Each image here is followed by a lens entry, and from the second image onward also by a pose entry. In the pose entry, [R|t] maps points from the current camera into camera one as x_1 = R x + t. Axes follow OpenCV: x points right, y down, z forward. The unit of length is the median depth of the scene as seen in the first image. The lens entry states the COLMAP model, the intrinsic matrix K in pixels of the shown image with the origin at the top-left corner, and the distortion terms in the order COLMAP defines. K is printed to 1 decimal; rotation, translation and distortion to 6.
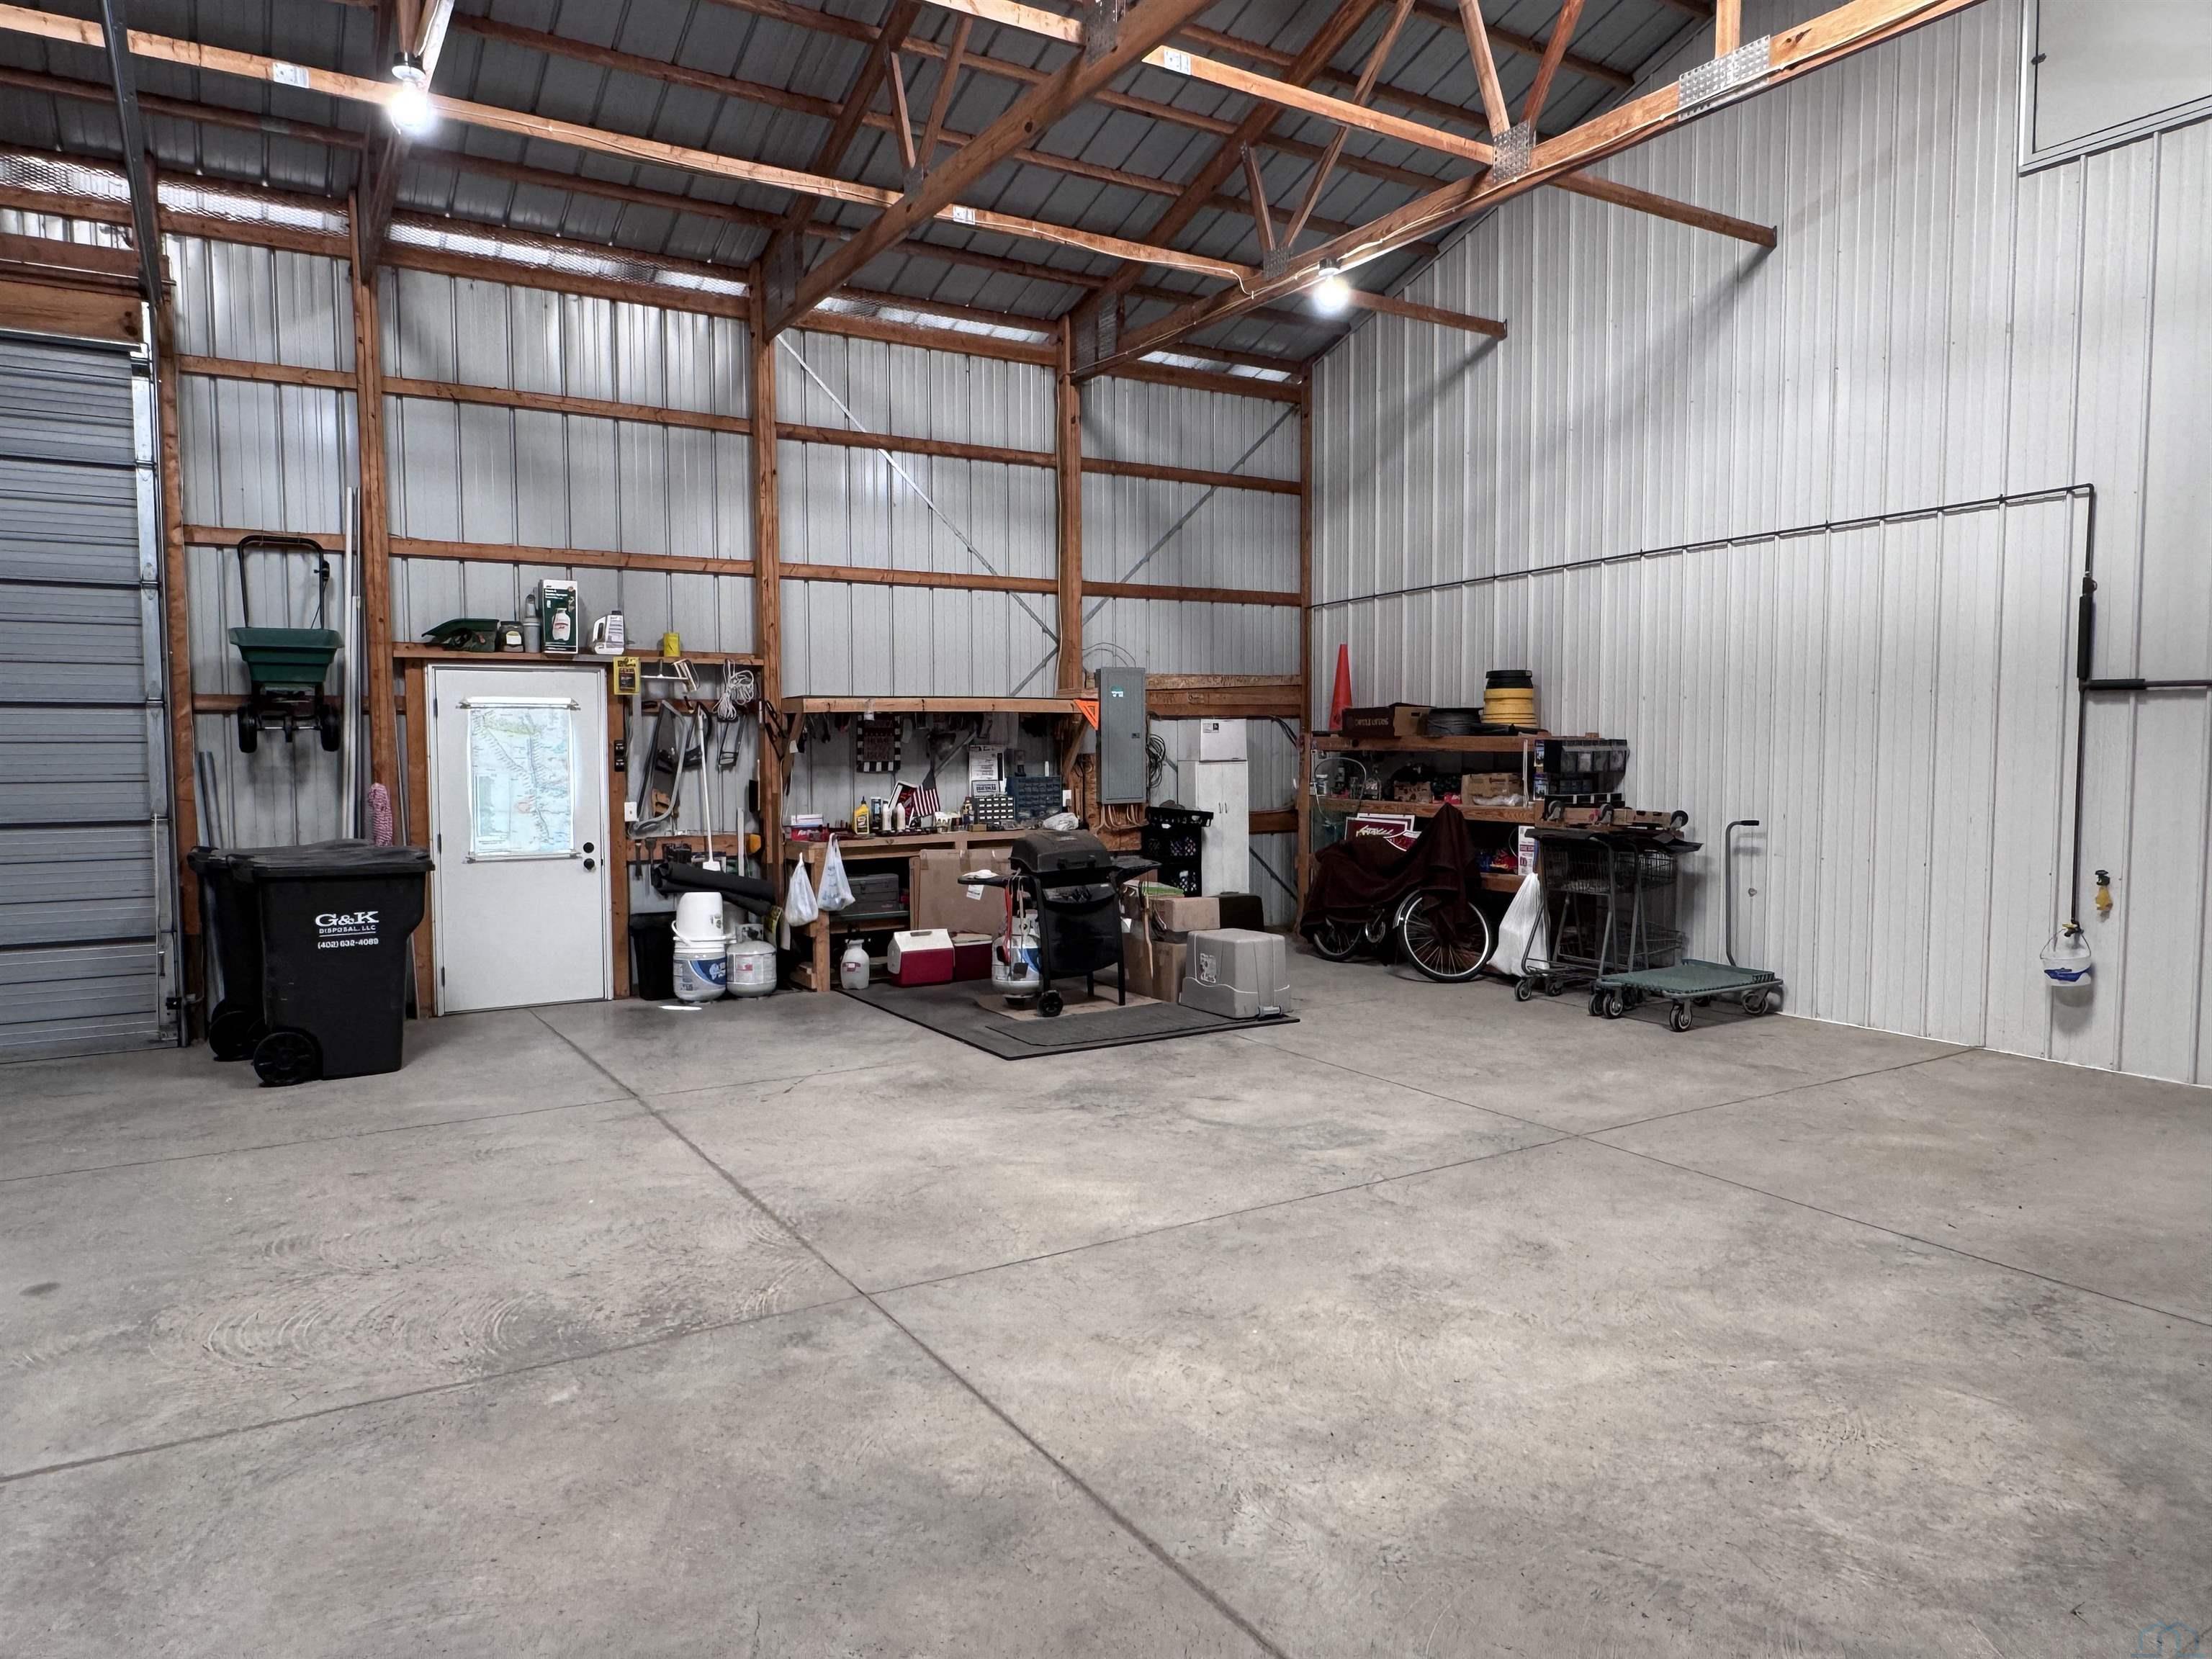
lens RADIAL K [[1440.9, 0, 1107.7], [0, 1440.9, 833.8], [0, 0, 1]] dist [0.003286, -0.000881]
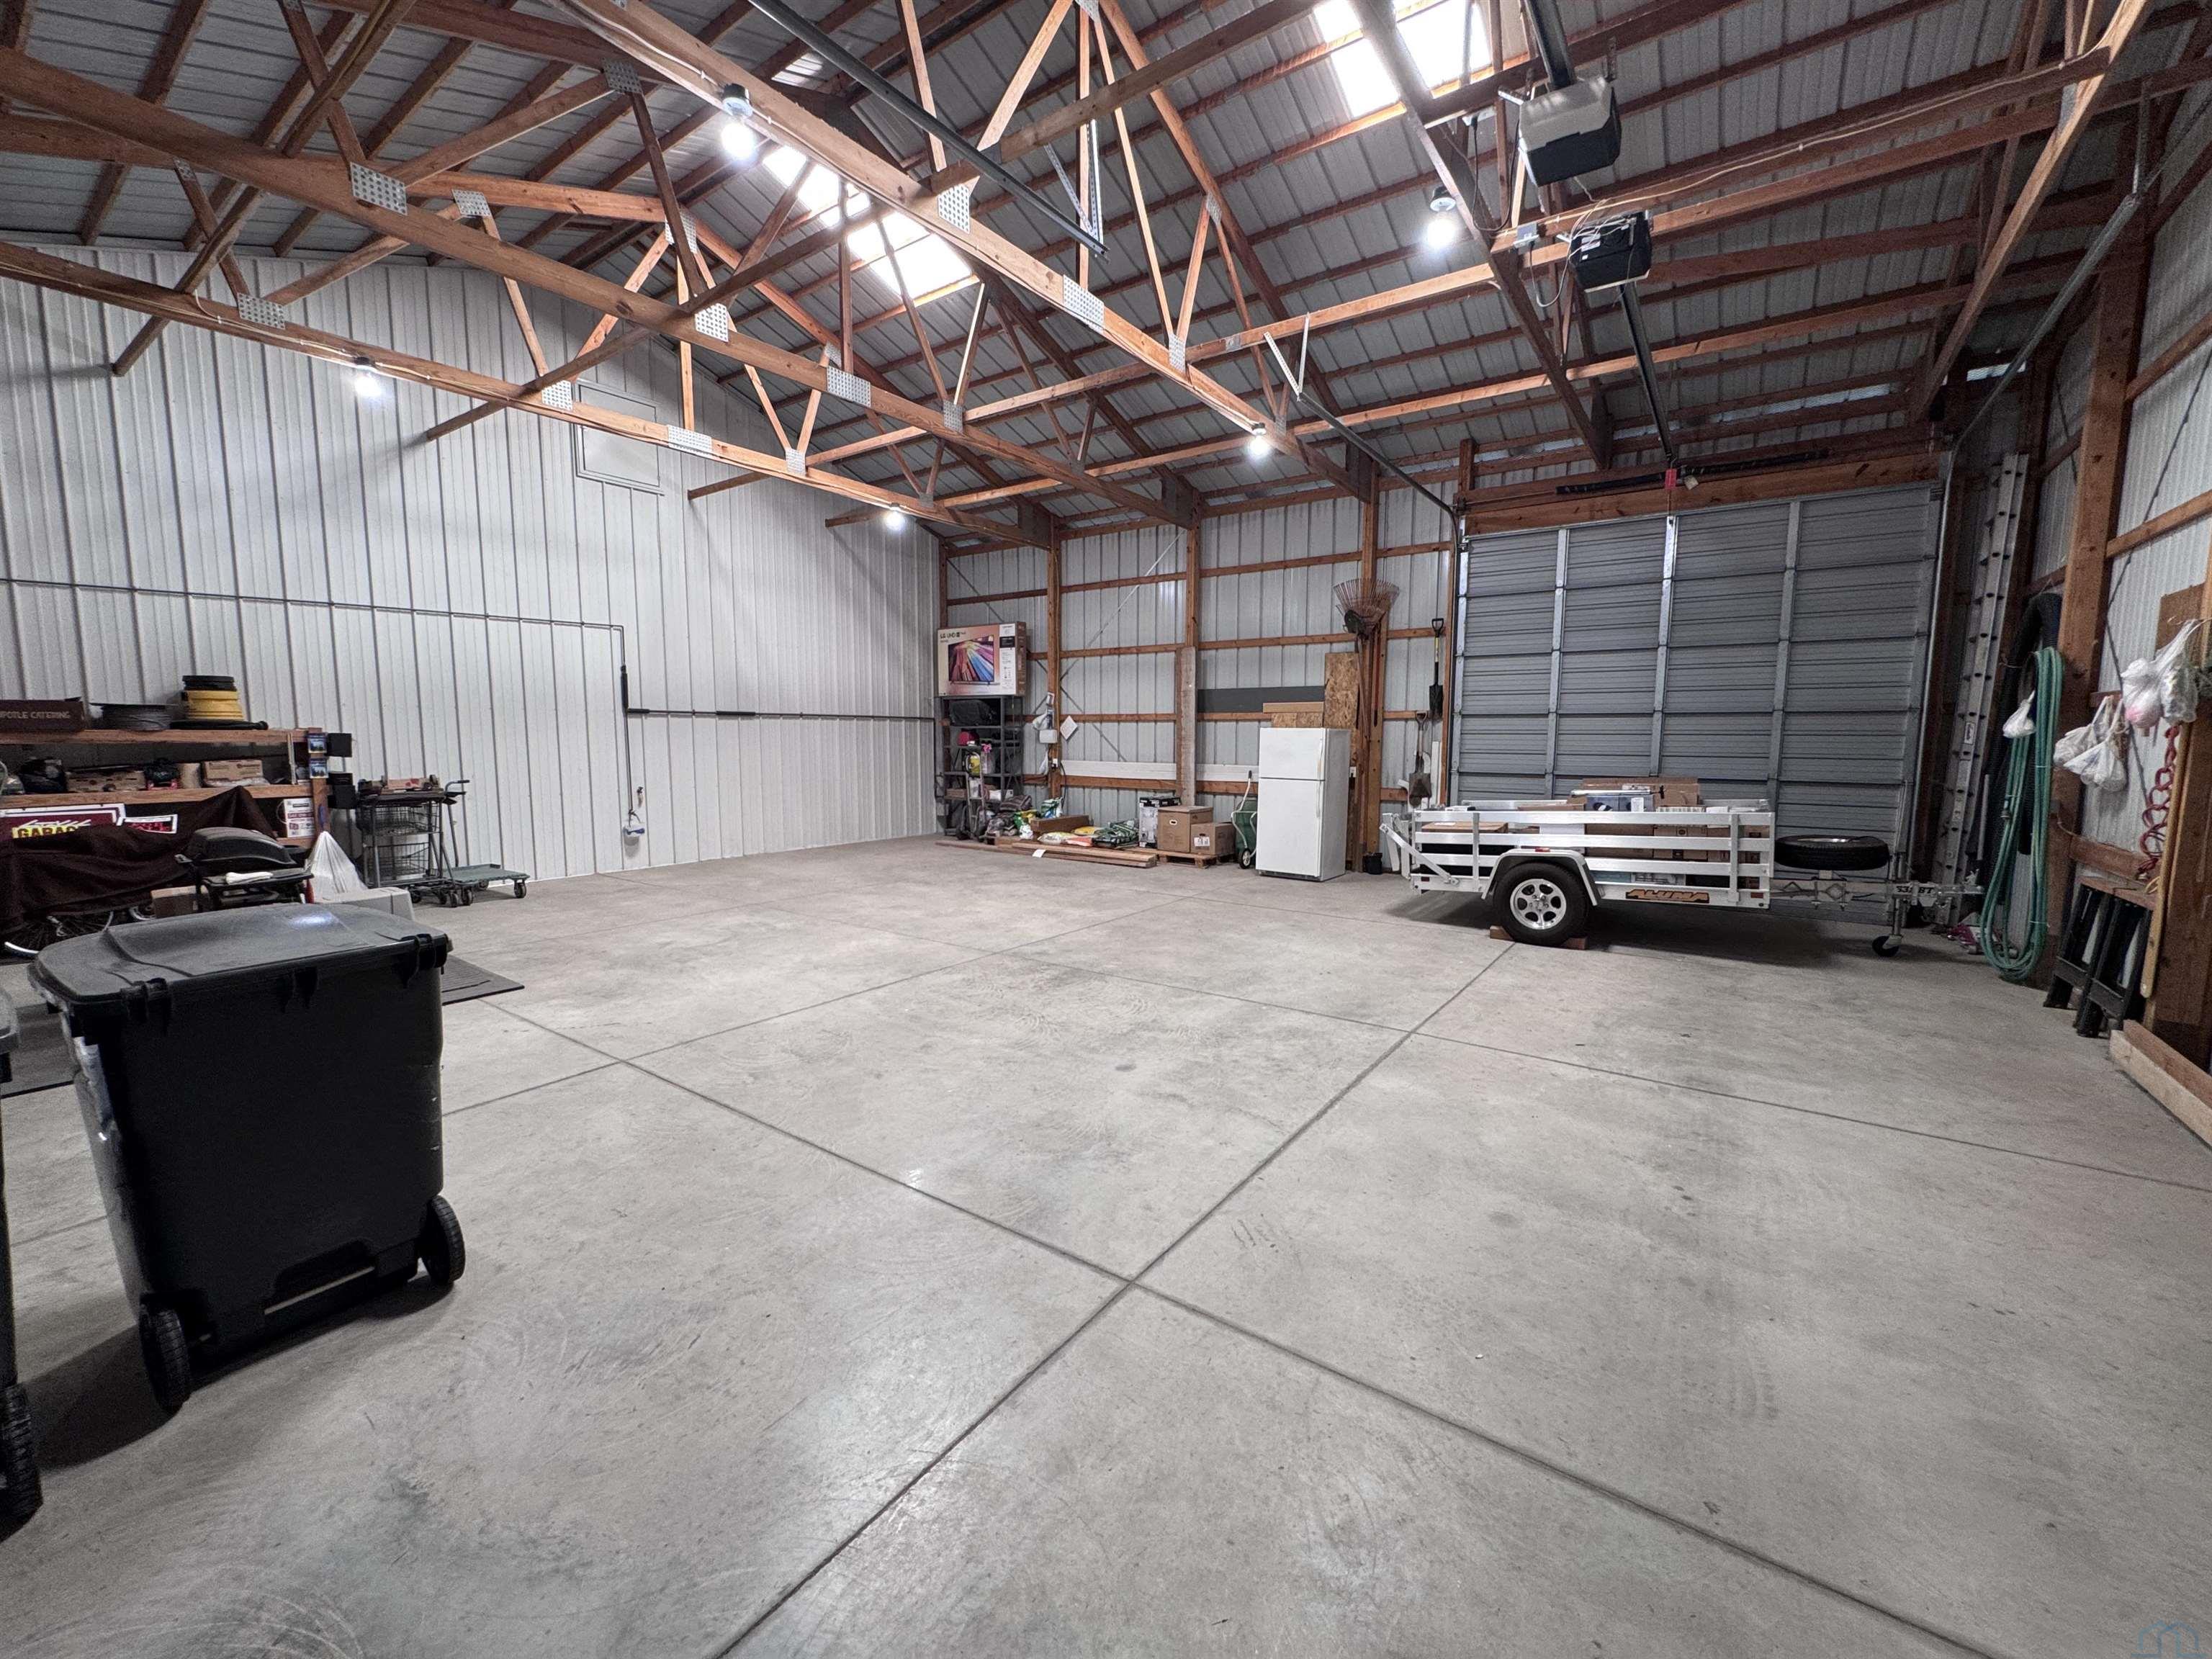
lens RADIAL K [[884.9, 0, 1106.8], [0, 884.9, 828.2], [0, 0, 1]] dist [-0.000712, 0.000180]
pose [[-0.387306, -0.097640, 0.916767, -1.427809], [0.060899, 0.989495, 0.131114, -0.076603], [-0.919938, 0.106611, -0.377291, 1.203088]]
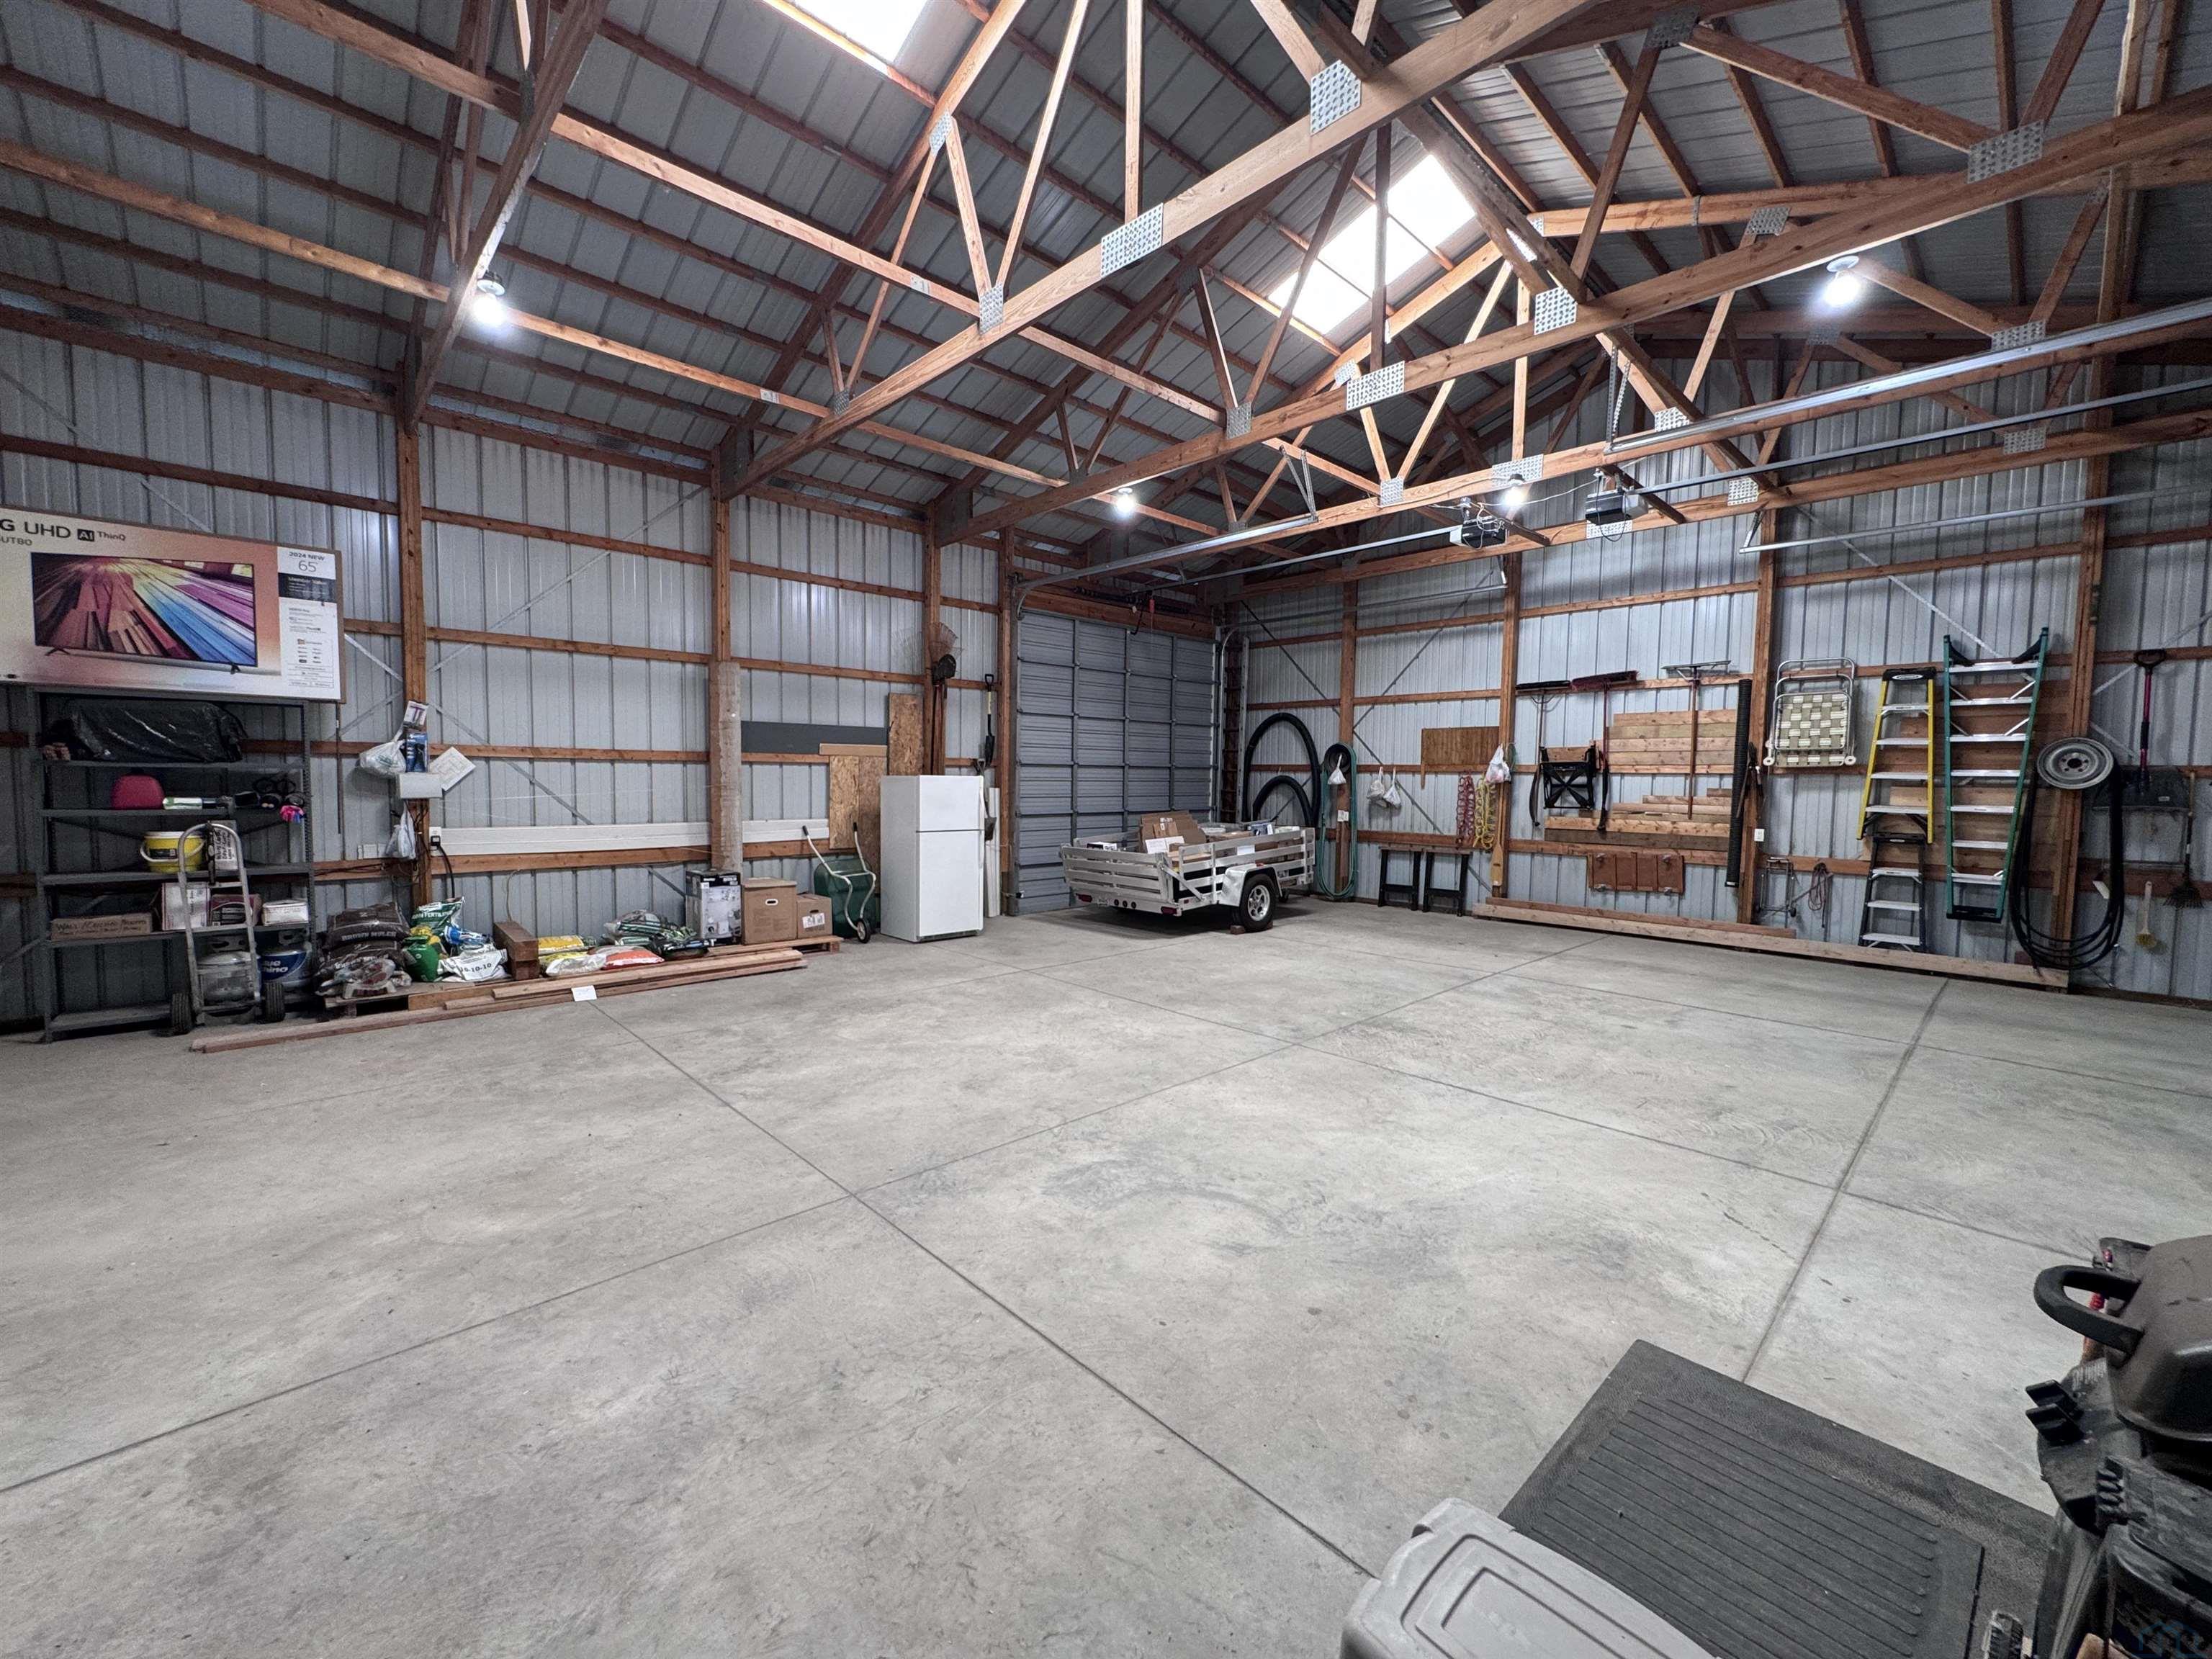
lens RADIAL K [[884.9, 0, 1108.2], [0, 884.9, 824.1], [0, 0, 1]] dist [-0.000712, 0.000180]
pose [[-0.979096, 0.002996, -0.203376, 0.332400], [-0.022628, 0.992080, 0.123551, -0.148338], [0.202135, 0.125570, -0.971274, 1.915316]]
